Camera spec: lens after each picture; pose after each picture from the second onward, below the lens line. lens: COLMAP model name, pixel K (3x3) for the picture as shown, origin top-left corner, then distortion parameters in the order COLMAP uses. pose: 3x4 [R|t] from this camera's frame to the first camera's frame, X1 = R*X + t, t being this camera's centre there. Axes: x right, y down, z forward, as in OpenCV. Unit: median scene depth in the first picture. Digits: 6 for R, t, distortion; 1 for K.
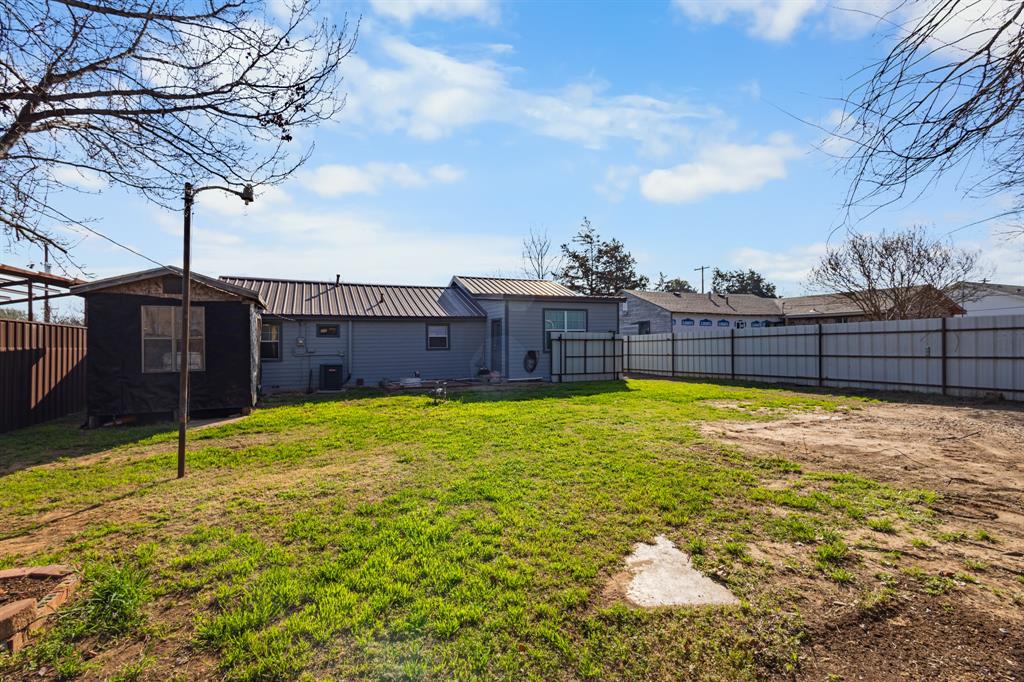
lens RADIAL K [[477.0, 0, 508.9], [0, 477.0, 339.1], [0, 0, 1]] dist [0.005499, 0.000110]
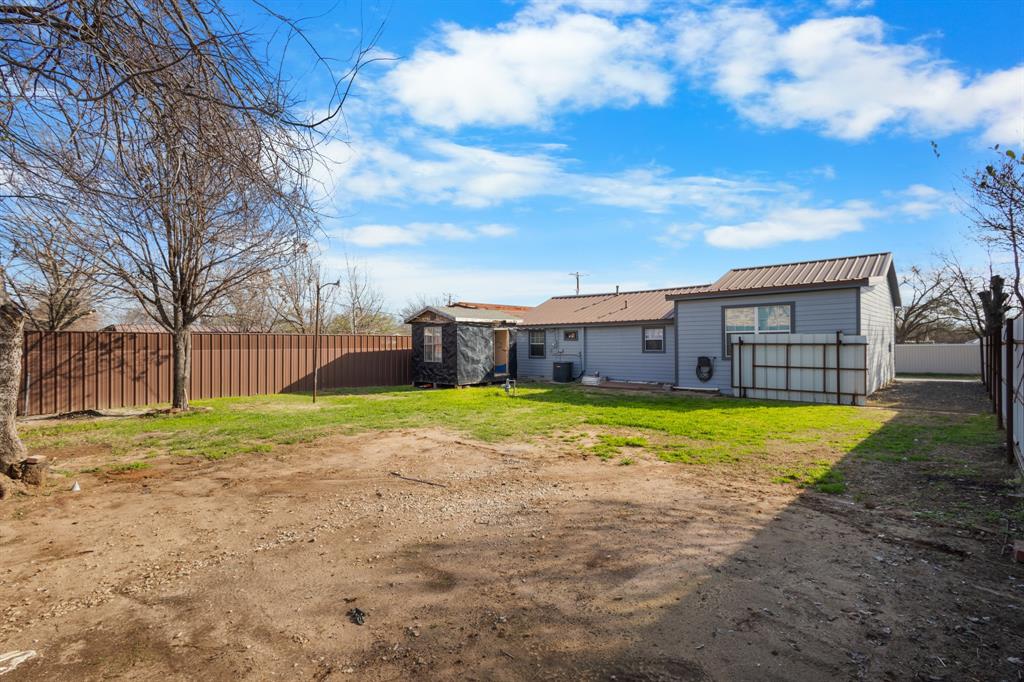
lens RADIAL K [[477.0, 0, 508.9], [0, 477.0, 339.1], [0, 0, 1]] dist [0.005499, 0.000110]
pose [[0.398534, -0.000453, -0.917153, 0.682504], [0.013052, 0.999901, 0.005177, -0.016164], [0.917061, -0.014034, 0.398501, 0.327810]]
